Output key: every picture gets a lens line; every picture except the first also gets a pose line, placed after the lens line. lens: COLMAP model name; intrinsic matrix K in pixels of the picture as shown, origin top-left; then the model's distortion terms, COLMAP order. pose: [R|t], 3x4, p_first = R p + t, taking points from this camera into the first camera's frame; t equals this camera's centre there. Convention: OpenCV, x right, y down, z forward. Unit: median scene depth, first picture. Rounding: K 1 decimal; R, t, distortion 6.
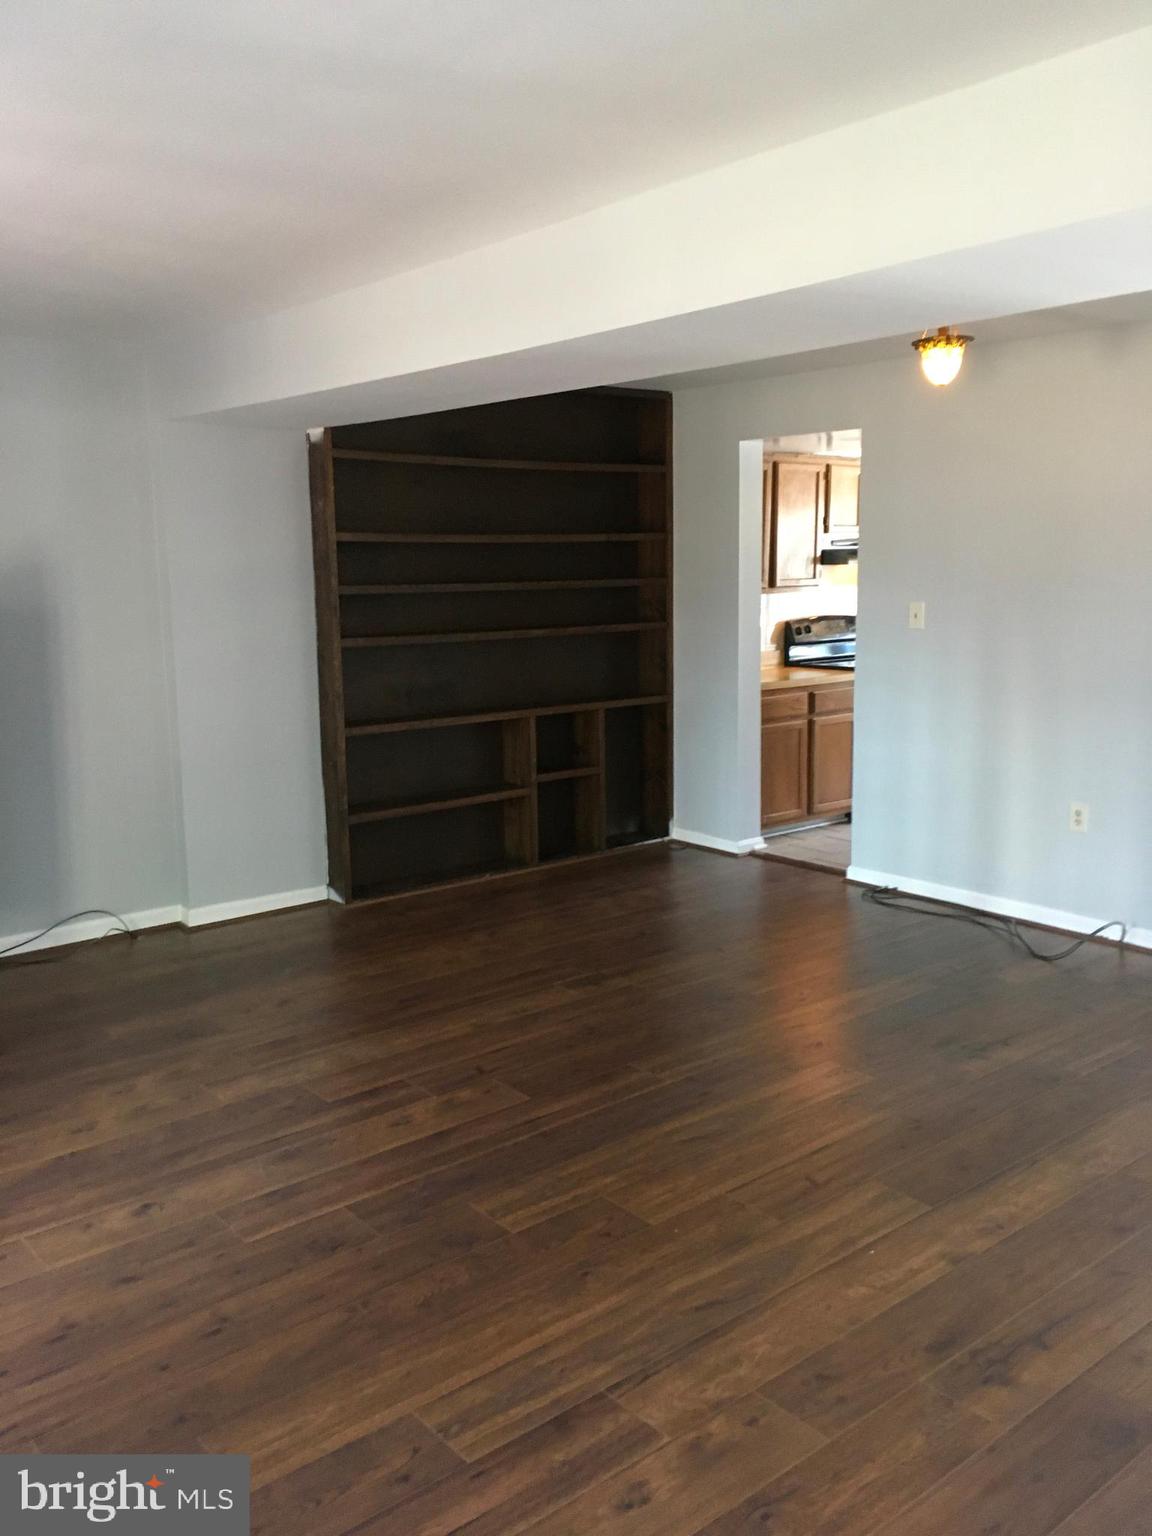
lens RADIAL K [[1299.6, 0, 571.4], [0, 1299.6, 759.4], [0, 0, 1]] dist [0.060772, -0.058668]
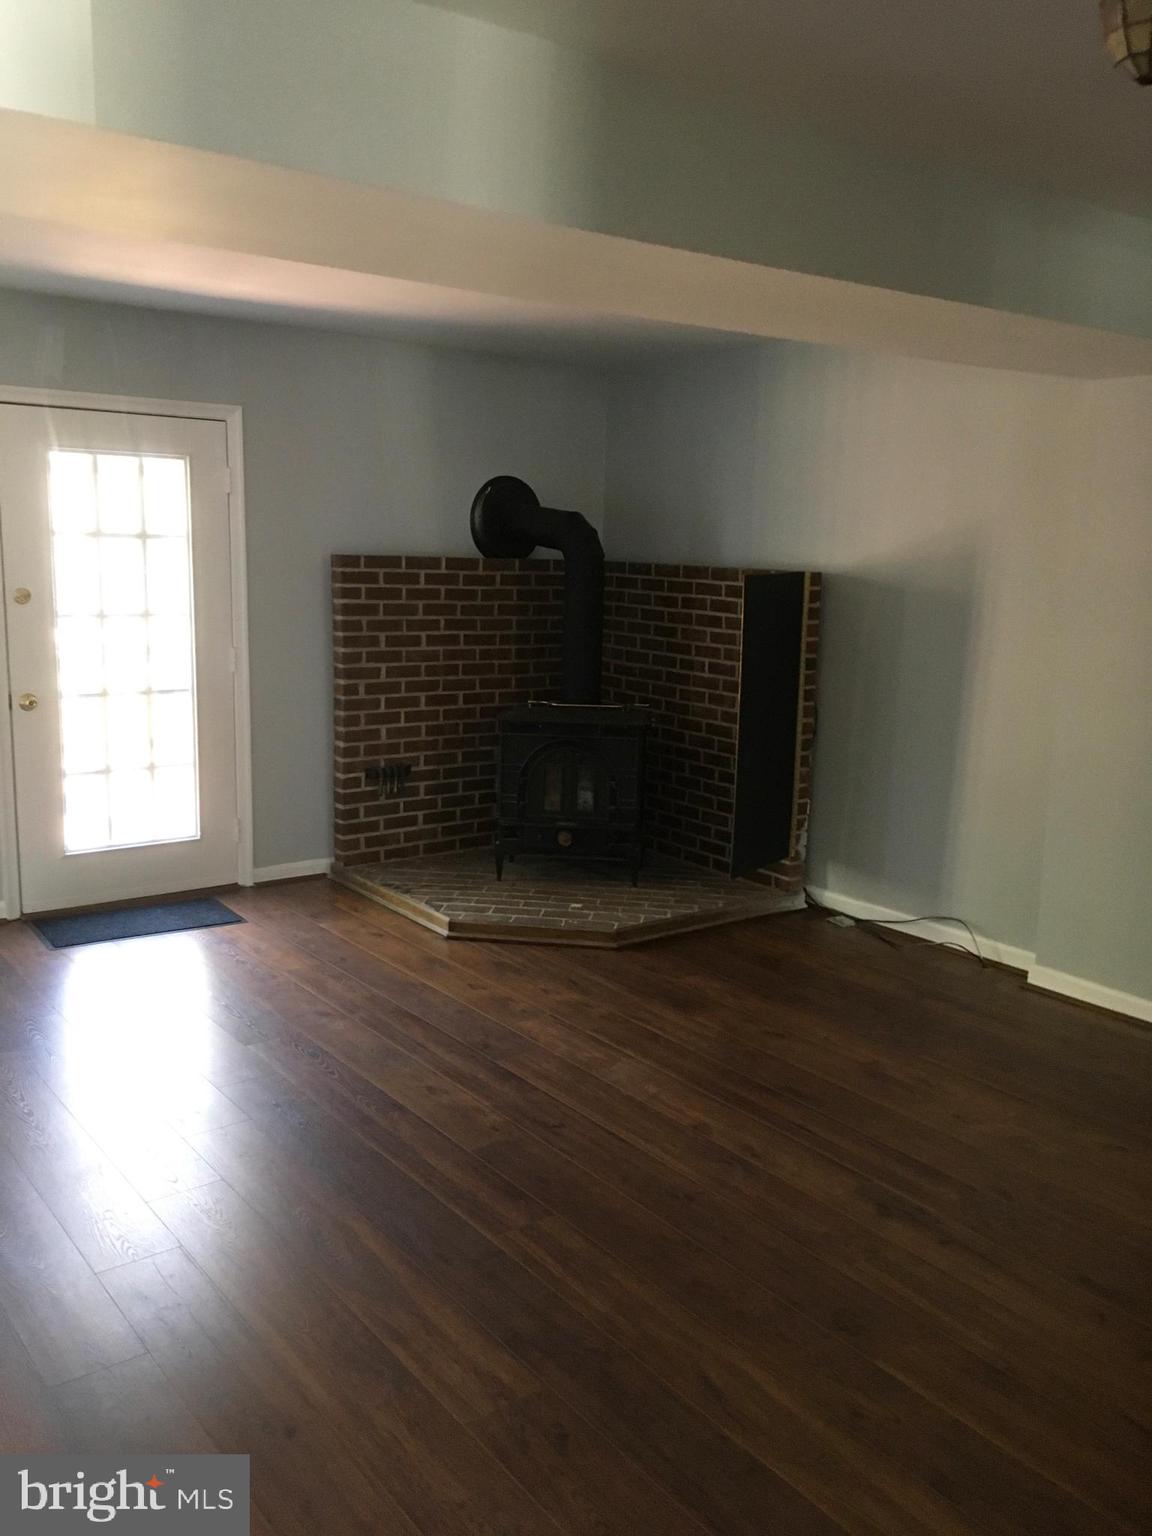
lens RADIAL K [[1299.6, 0, 576.1], [0, 1299.6, 772.1], [0, 0, 1]] dist [0.060772, -0.058668]
pose [[-0.050161, 0.193937, -0.979731, 0.785895], [-0.172430, 0.964554, 0.199761, -0.182066], [0.983744, 0.178955, -0.014942, 1.022602]]
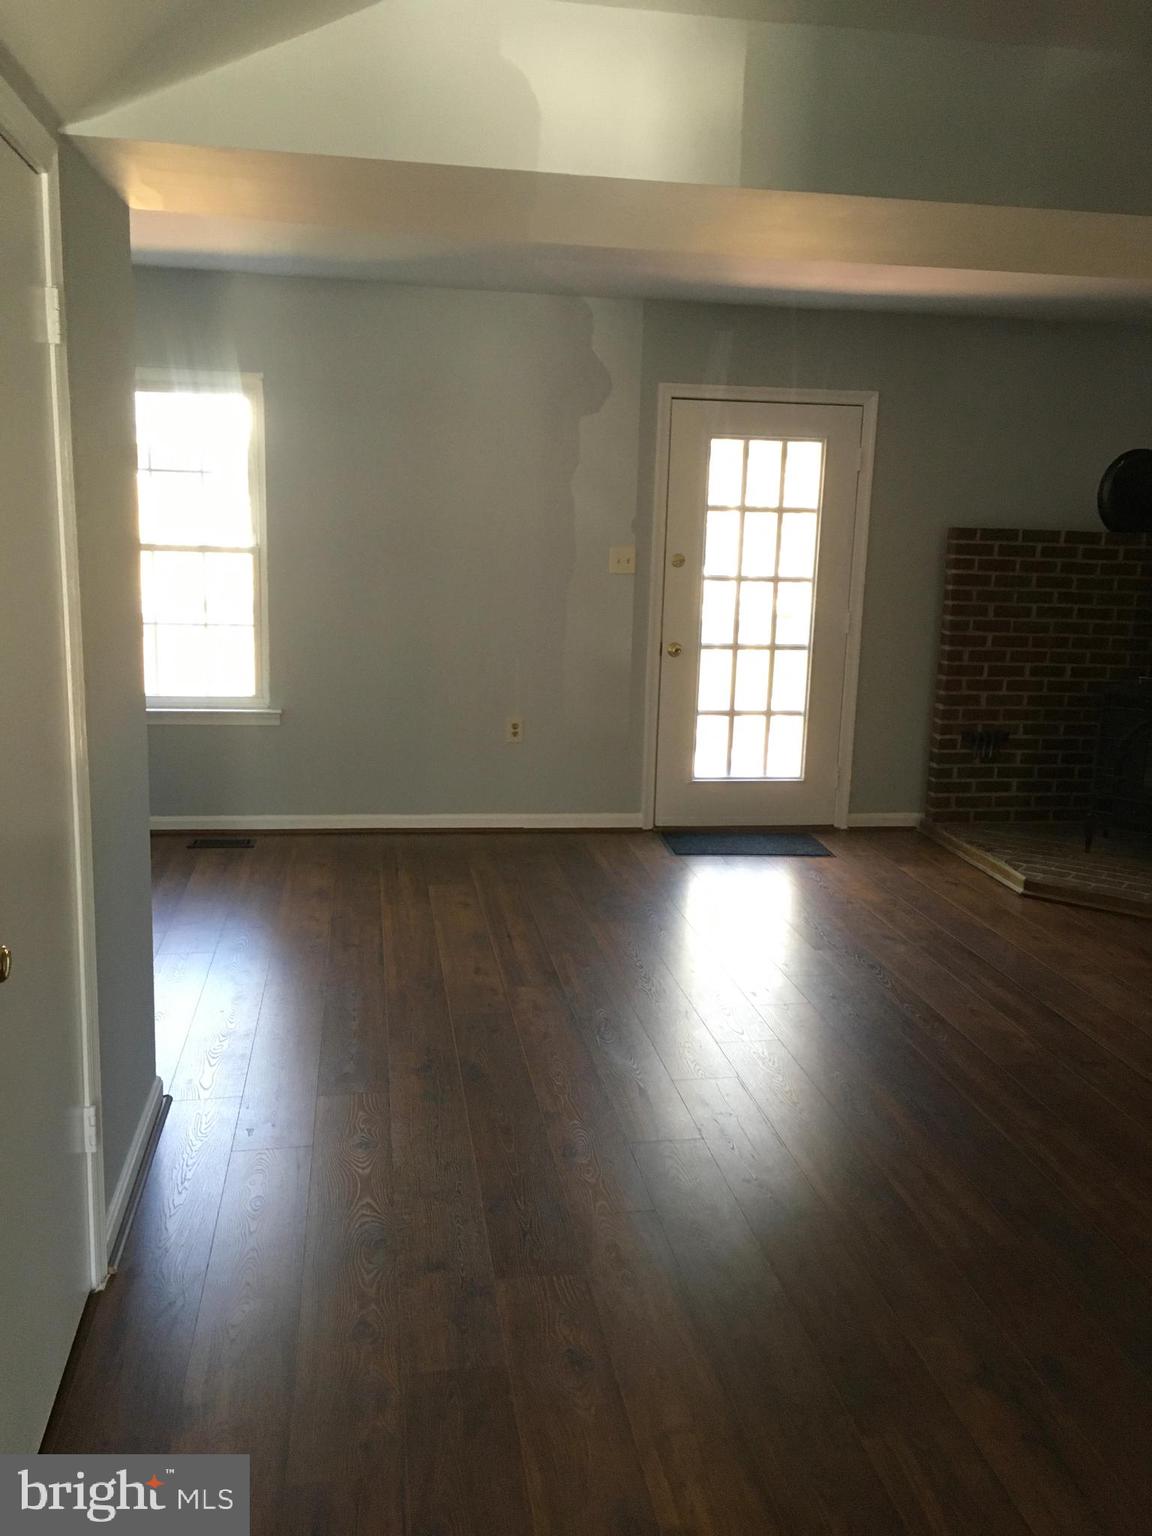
lens RADIAL K [[1299.6, 0, 577.7], [0, 1299.6, 774.0], [0, 0, 1]] dist [0.060772, -0.058668]
pose [[-0.510635, 0.177001, -0.841381, 0.912626], [-0.145470, 0.946687, 0.287440, -0.183747], [0.847402, 0.269172, -0.457664, 1.106751]]
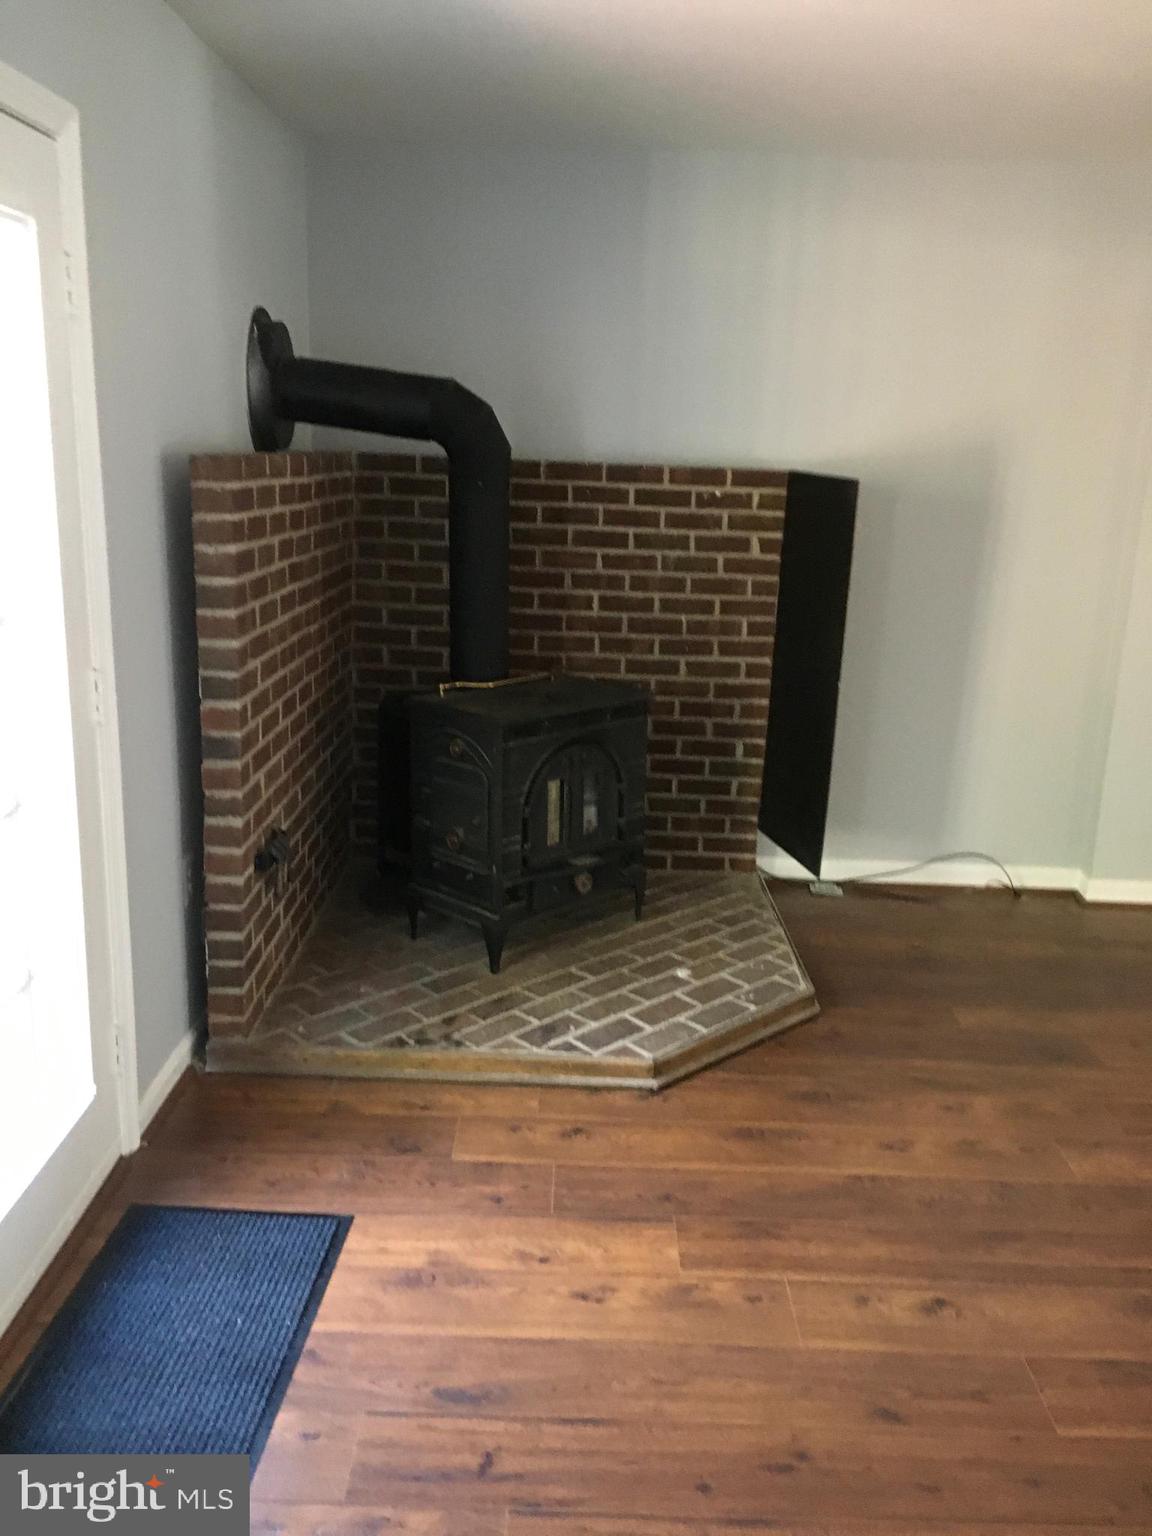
lens RADIAL K [[1299.6, 0, 565.3], [0, 1299.6, 752.2], [0, 0, 1]] dist [0.060772, -0.058668]
pose [[0.754307, 0.190371, -0.628316, -0.058641], [-0.140290, 0.981669, 0.129011, -0.032882], [0.641358, -0.009167, 0.767187, 0.234782]]
